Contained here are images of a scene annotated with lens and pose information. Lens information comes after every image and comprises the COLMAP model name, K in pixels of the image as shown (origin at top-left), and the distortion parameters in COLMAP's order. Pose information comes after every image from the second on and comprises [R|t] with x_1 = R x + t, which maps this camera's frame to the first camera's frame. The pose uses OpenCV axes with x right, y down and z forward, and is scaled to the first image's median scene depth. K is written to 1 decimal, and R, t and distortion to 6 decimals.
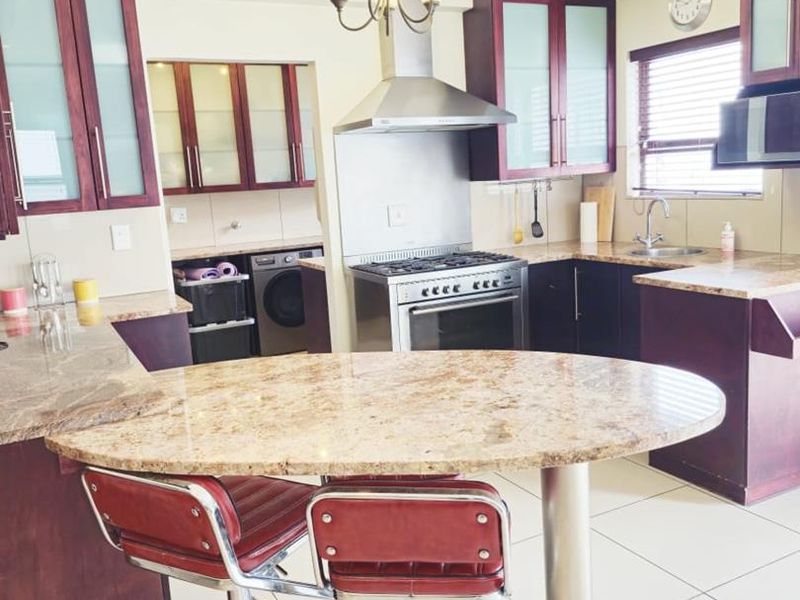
lens RADIAL K [[739.3, 0, 398.6], [0, 739.3, 298.2], [0, 0, 1]] dist [0.011395, 0.000000]
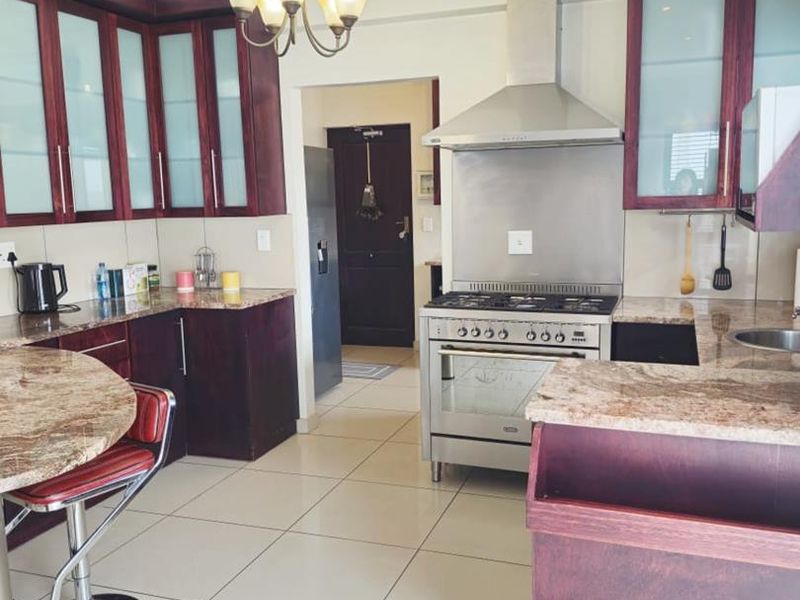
lens RADIAL K [[739.3, 0, 400.0], [0, 739.3, 307.2], [0, 0, 1]] dist [0.011395, 0.000000]
pose [[0.675490, 0.158126, -0.720215, 0.650191], [-0.136863, 0.986650, 0.088259, -0.110081], [0.724556, 0.038953, 0.688114, 0.343189]]
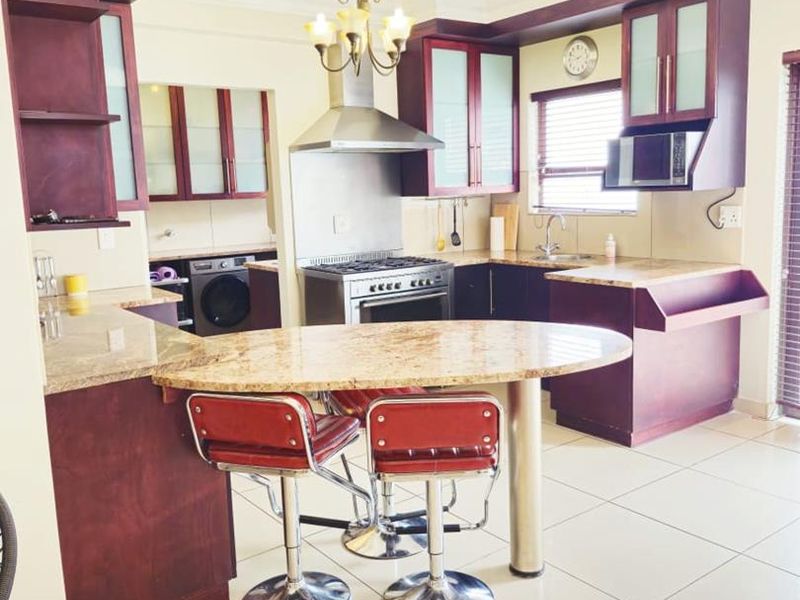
lens RADIAL K [[739.3, 0, 400.2], [0, 739.3, 297.3], [0, 0, 1]] dist [0.011395, 0.000000]
pose [[0.986031, 0.002343, 0.166545, -0.119120], [0.001987, 0.999664, -0.025829, 0.037625], [-0.166550, 0.025799, 0.985695, -0.176613]]
